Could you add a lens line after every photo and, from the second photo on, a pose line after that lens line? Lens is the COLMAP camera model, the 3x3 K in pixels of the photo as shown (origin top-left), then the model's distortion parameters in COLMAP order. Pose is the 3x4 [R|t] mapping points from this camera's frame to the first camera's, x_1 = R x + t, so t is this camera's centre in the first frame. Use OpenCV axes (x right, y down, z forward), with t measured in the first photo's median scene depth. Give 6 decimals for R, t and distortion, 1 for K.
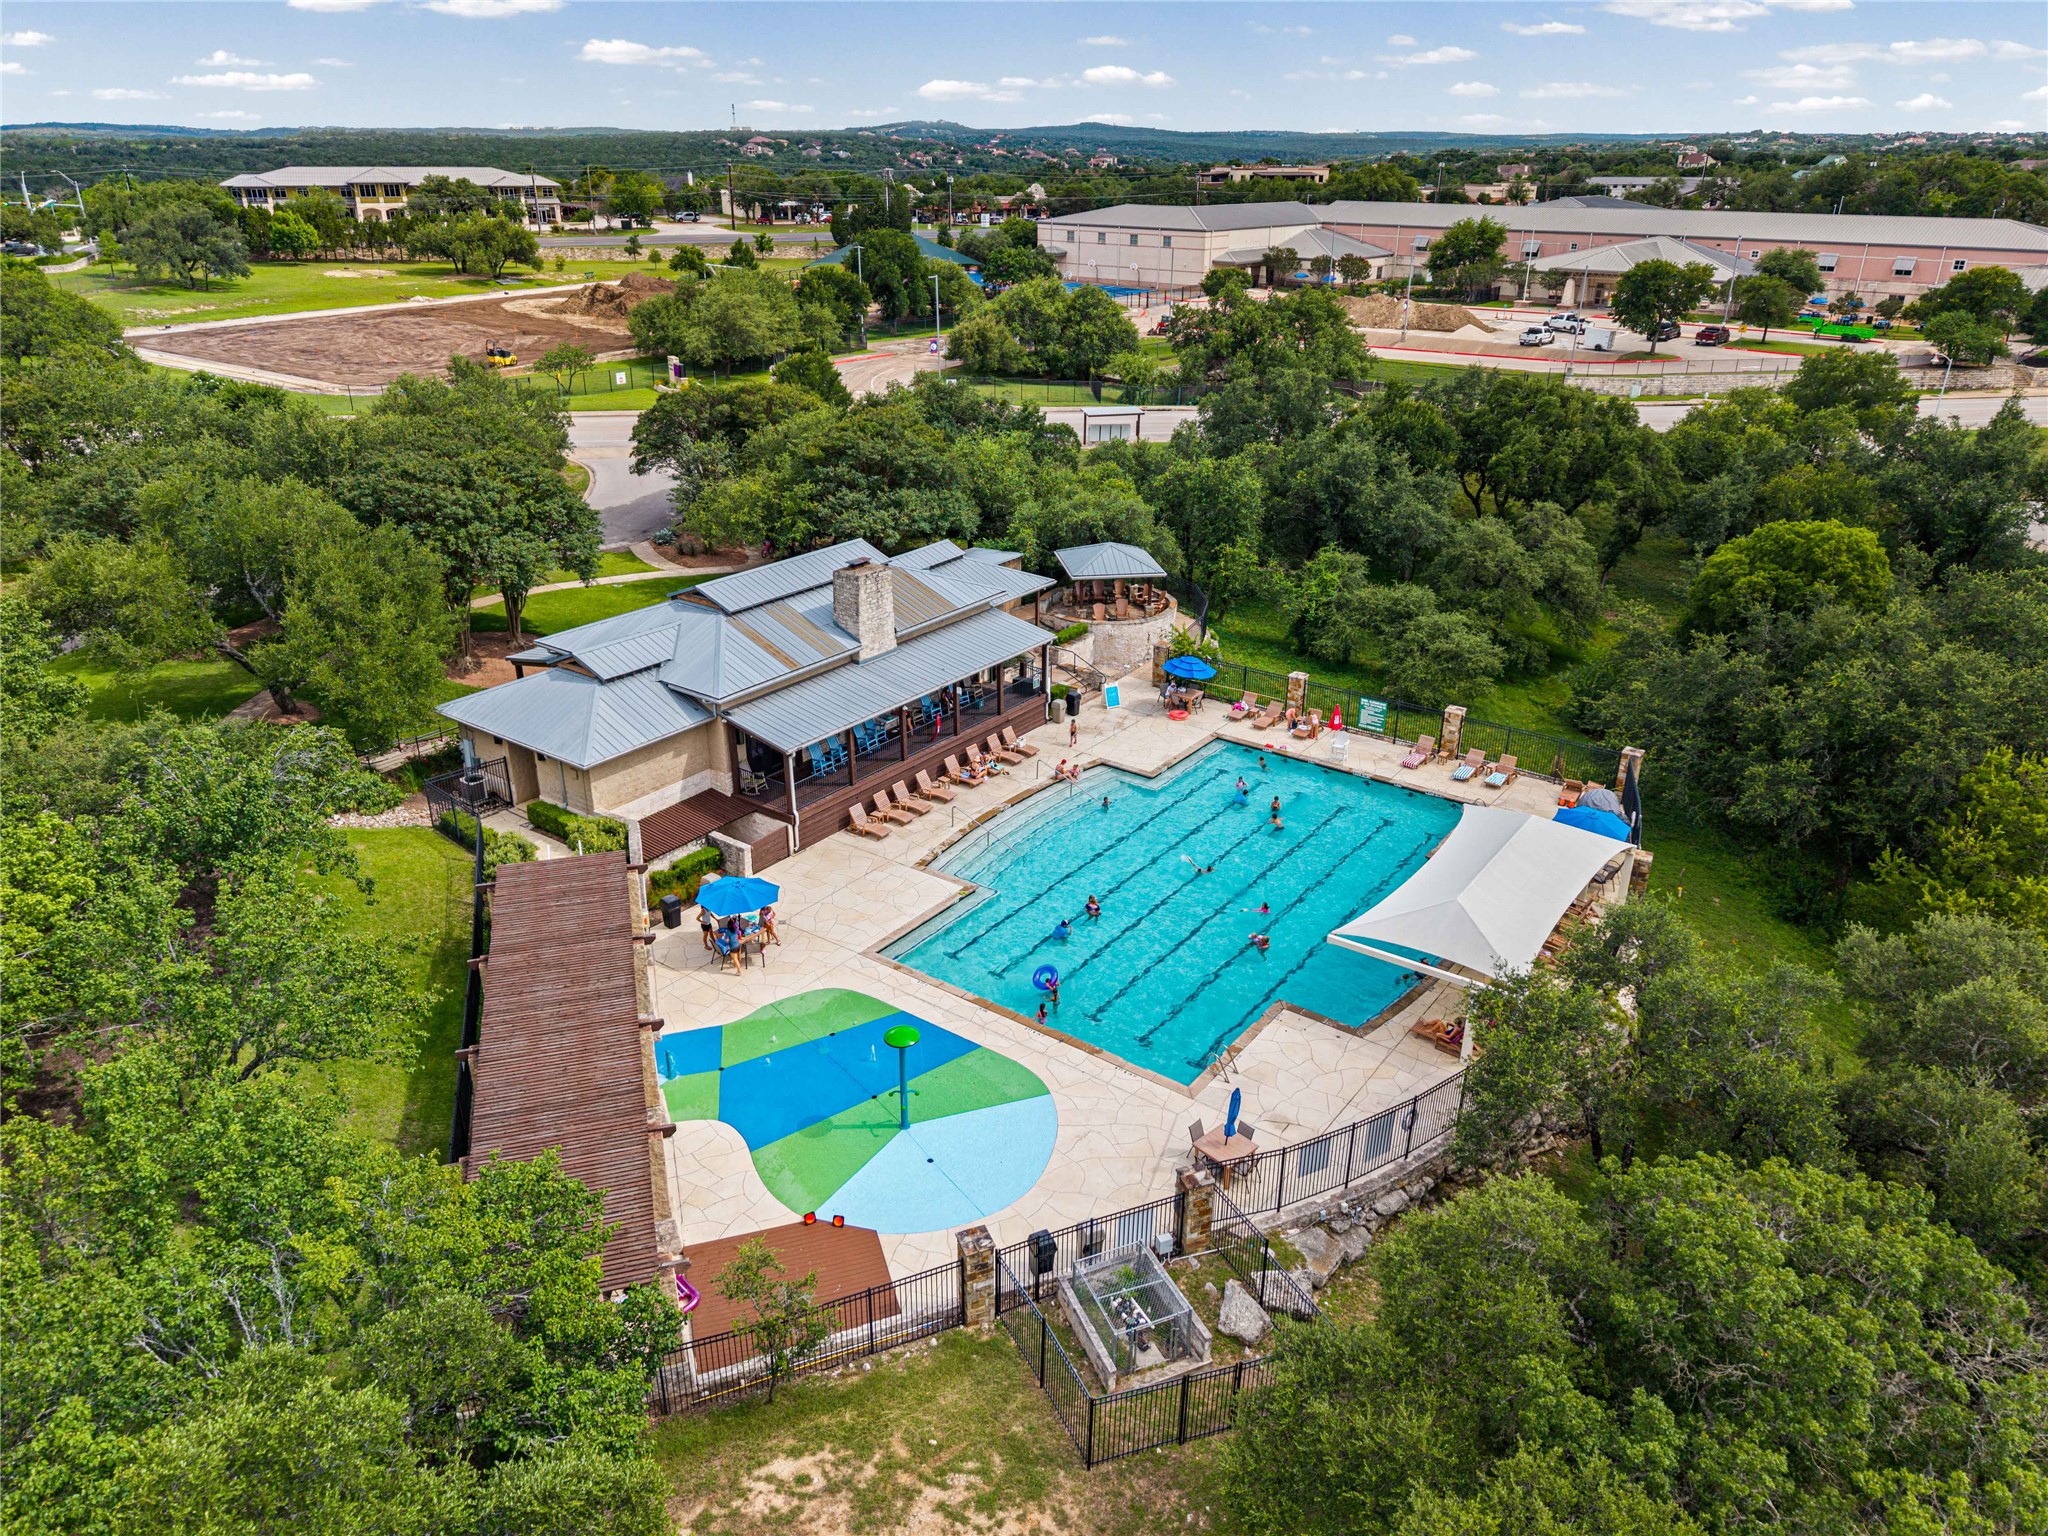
lens RADIAL K [[1371.2, 0, 1023.9], [0, 1371.2, 762.8], [0, 0, 1]] dist [0.020002, -0.009693]
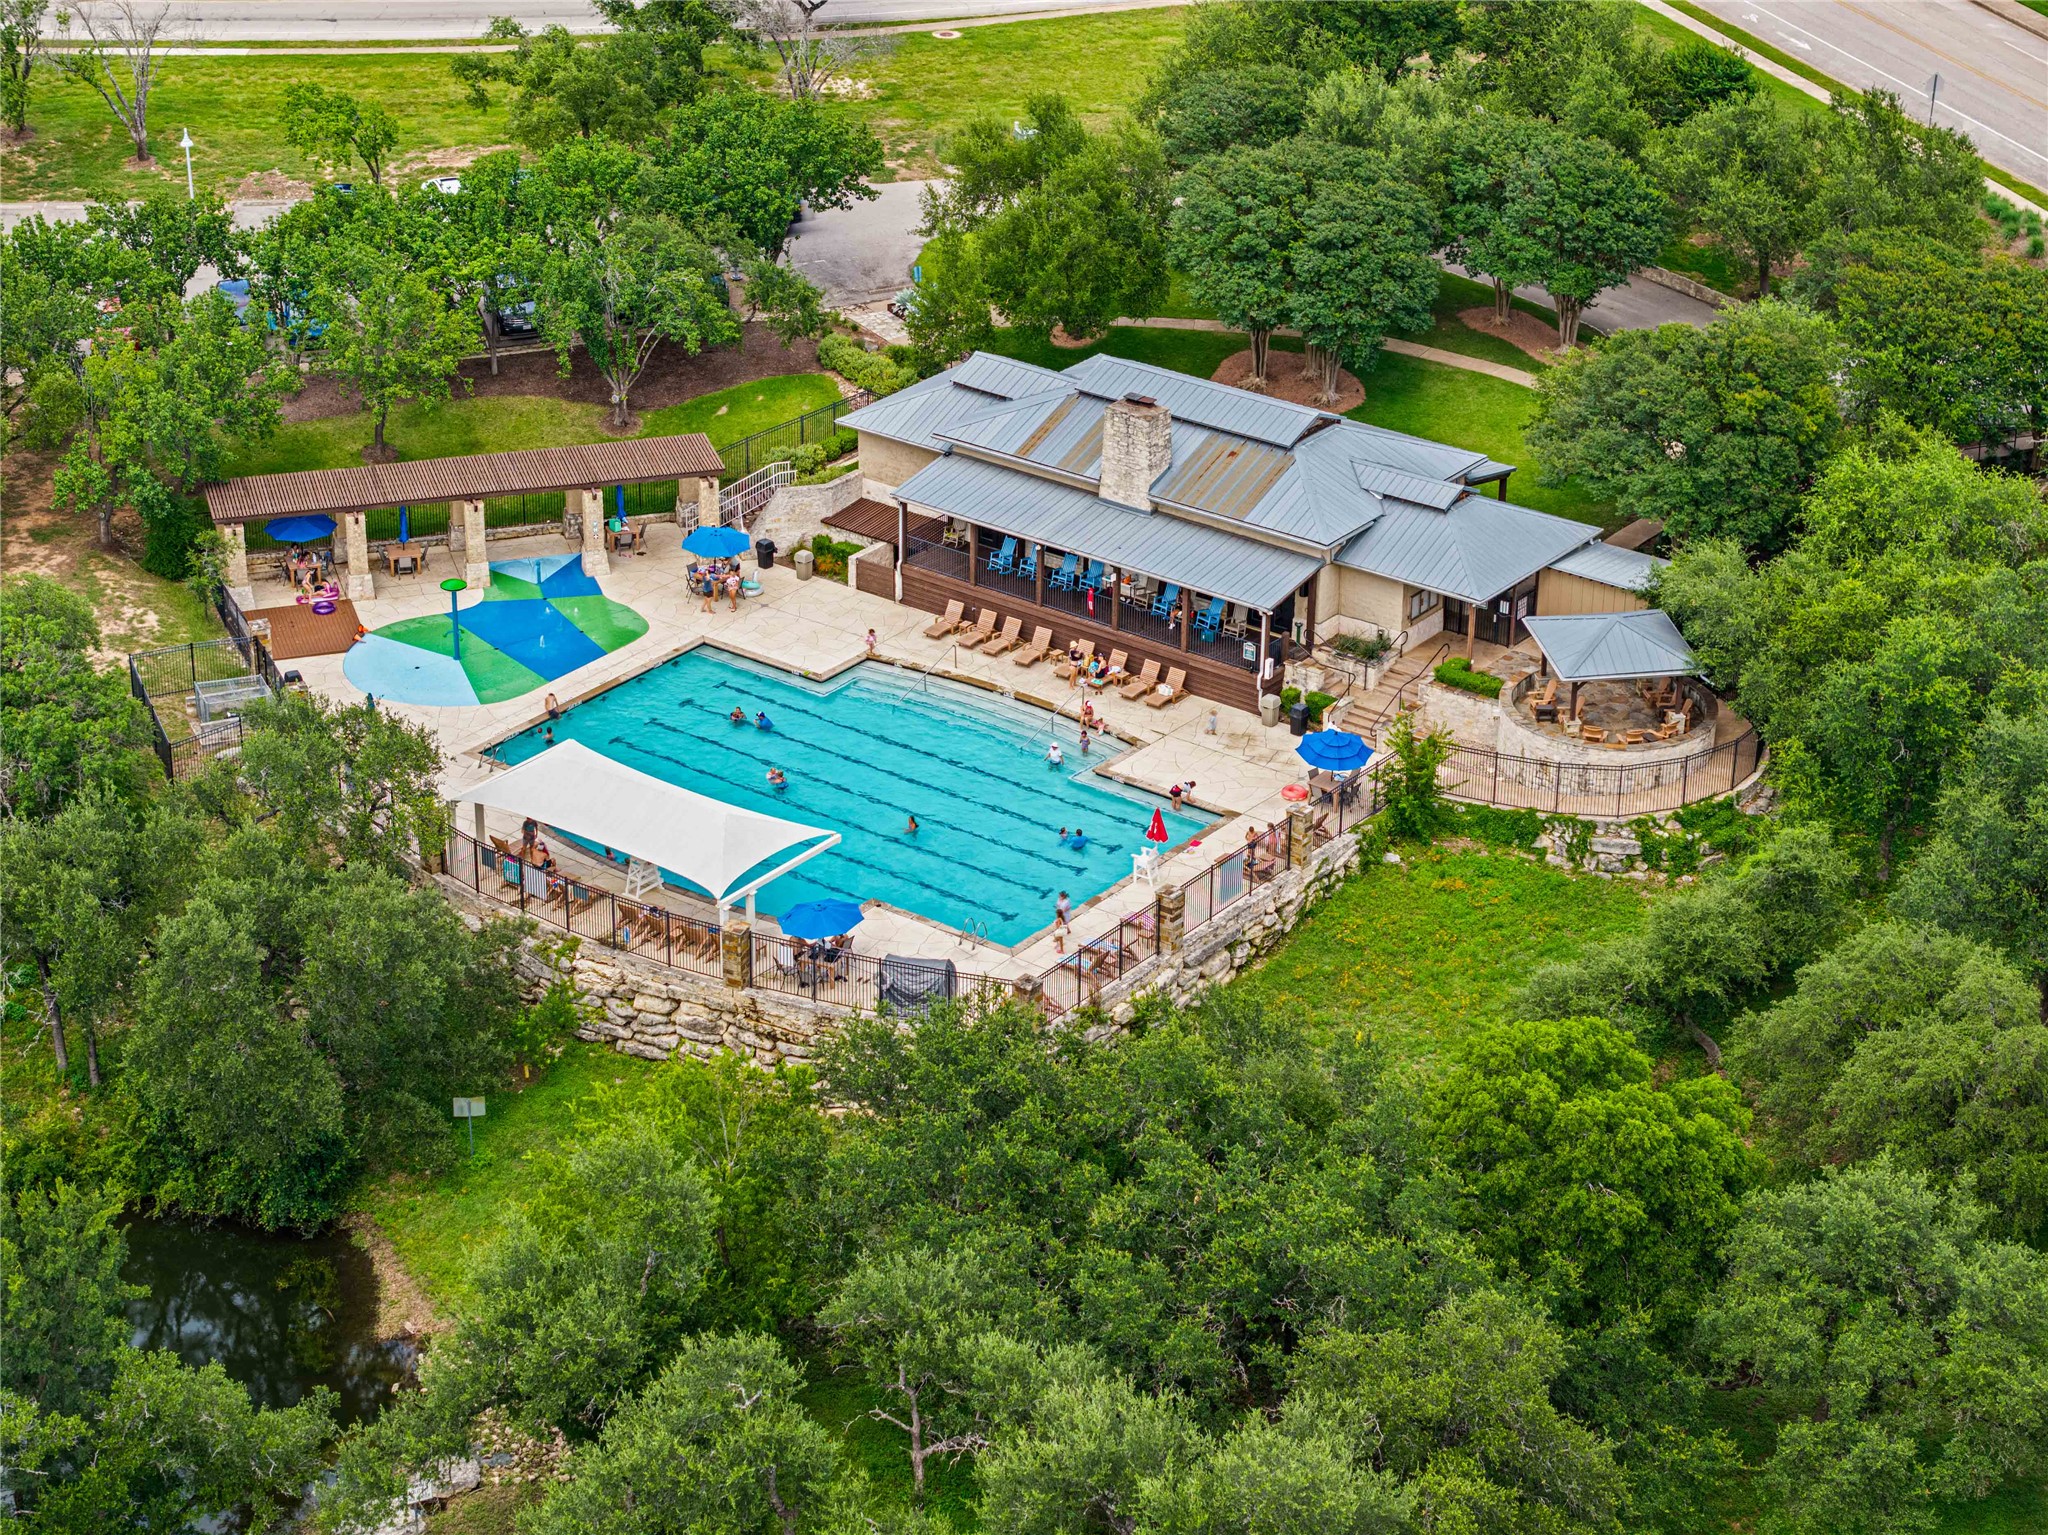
lens RADIAL K [[4180.6, 0, 1021.9], [0, 4180.6, 768.4], [0, 0, 1]] dist [-0.026552, 0.000000]
pose [[-0.001269, 0.430481, -0.902599, 2.172797], [-0.417343, 0.820008, 0.391678, -0.878772], [0.908748, 0.377190, 0.178618, 0.492755]]
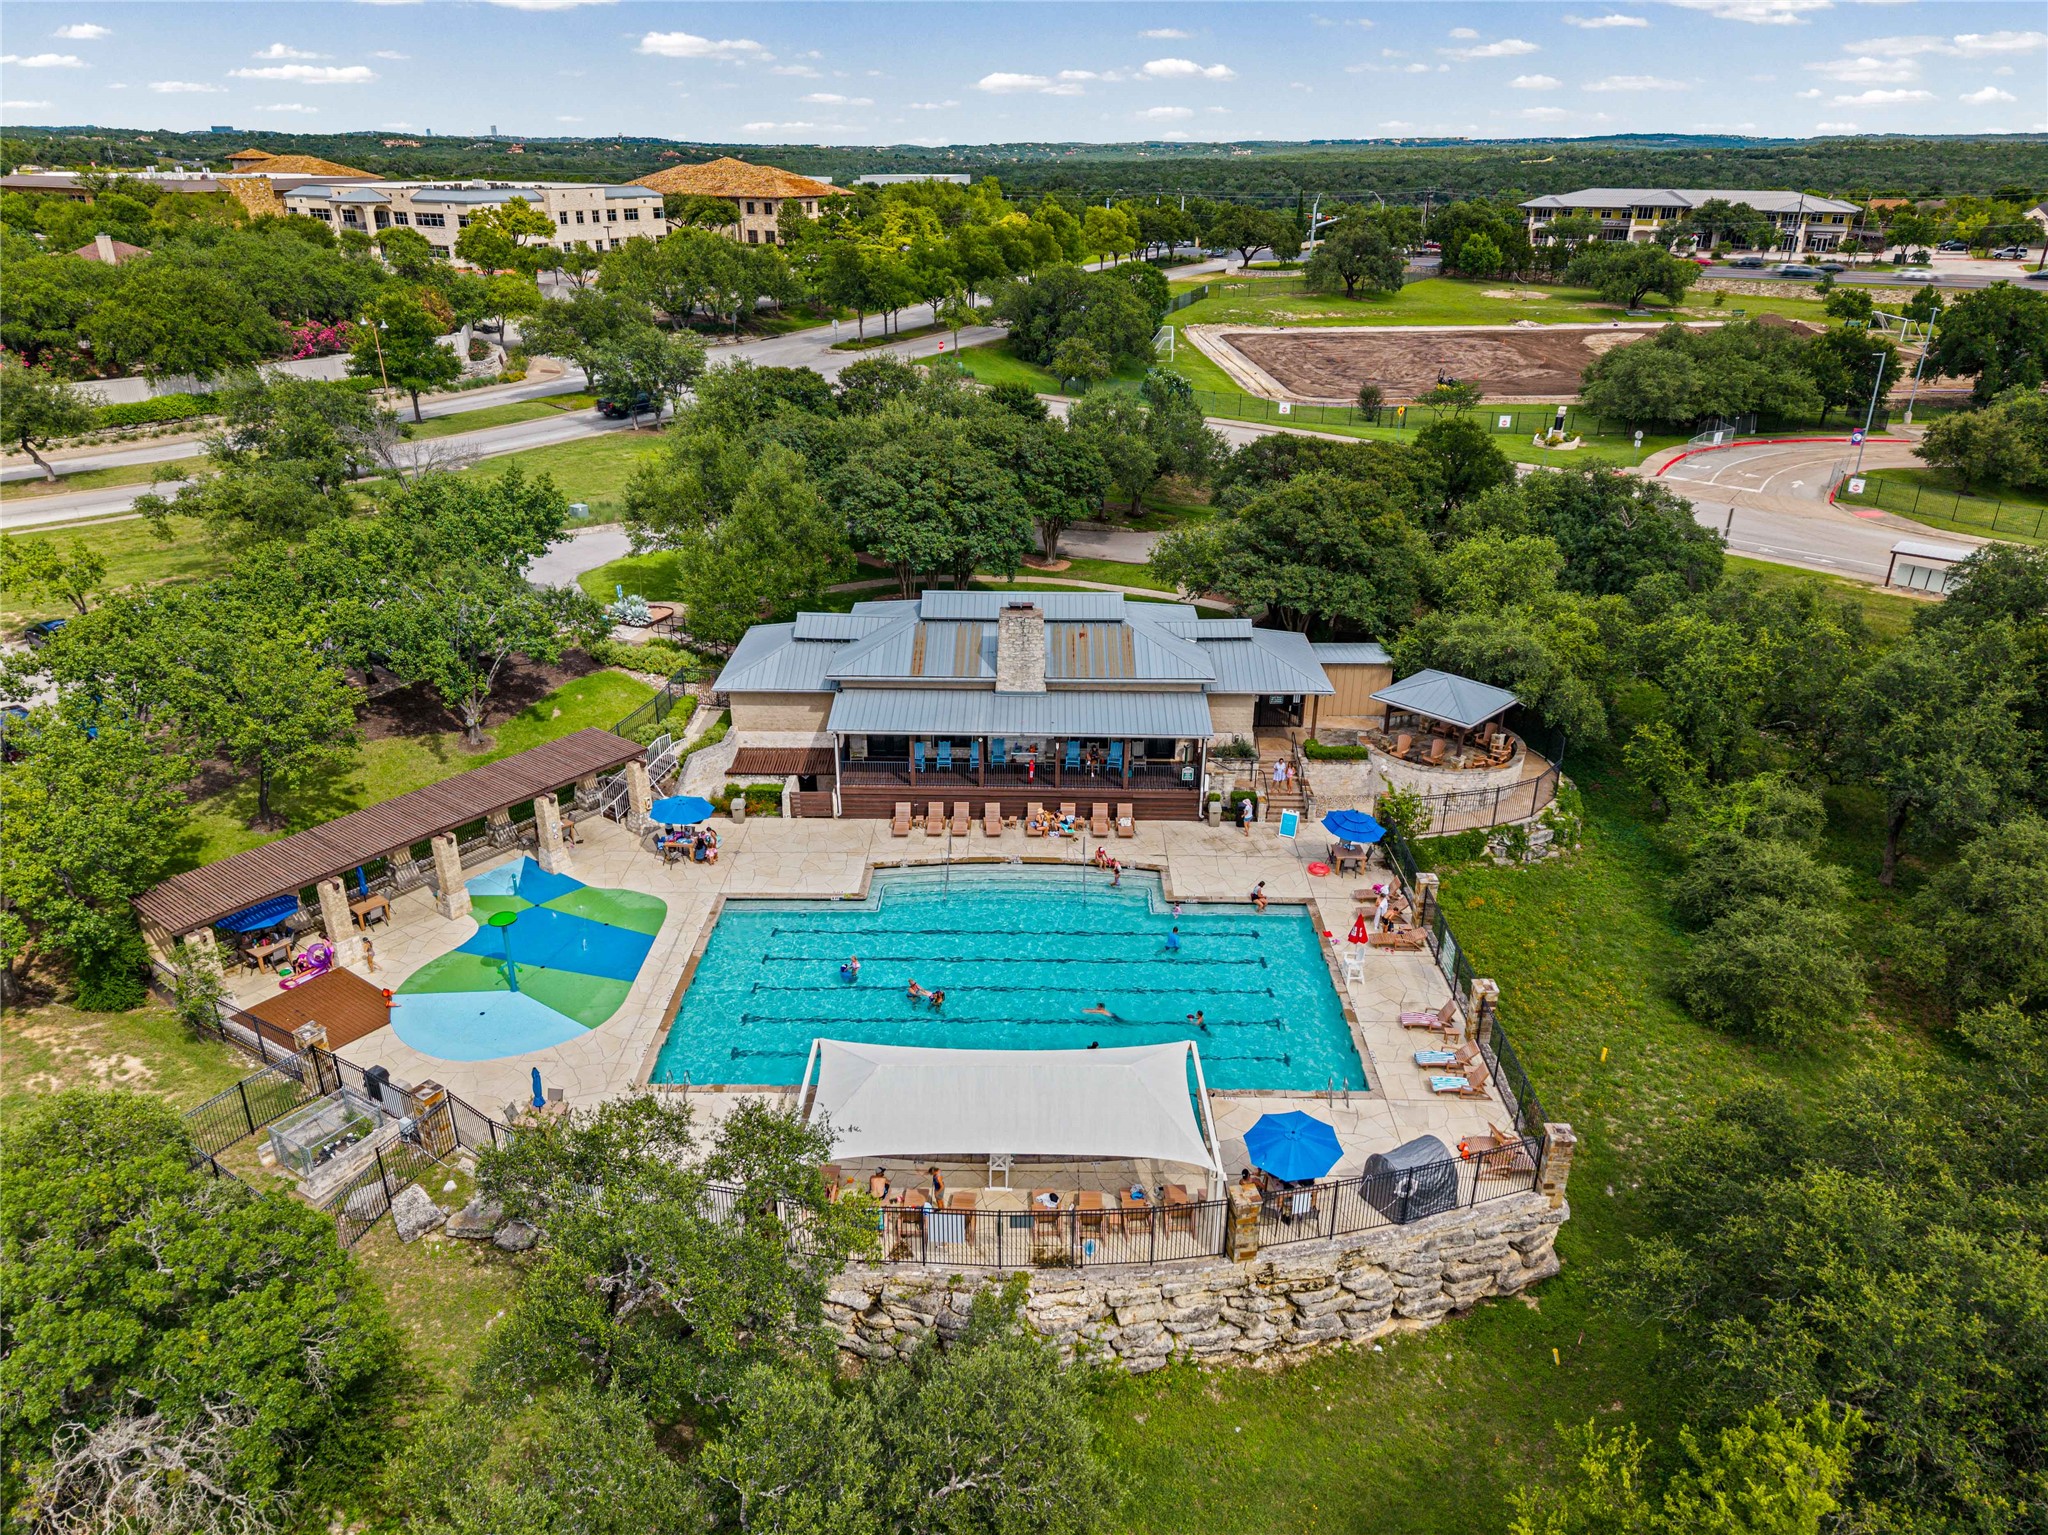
lens RADIAL K [[1371.2, 0, 1030.7], [0, 1371.2, 762.7], [0, 0, 1]] dist [0.020002, -0.009693]
pose [[0.595627, 0.329258, -0.732679, 0.656225], [-0.333266, 0.931216, 0.147552, -0.174960], [0.730864, 0.156291, 0.664387, 0.274077]]
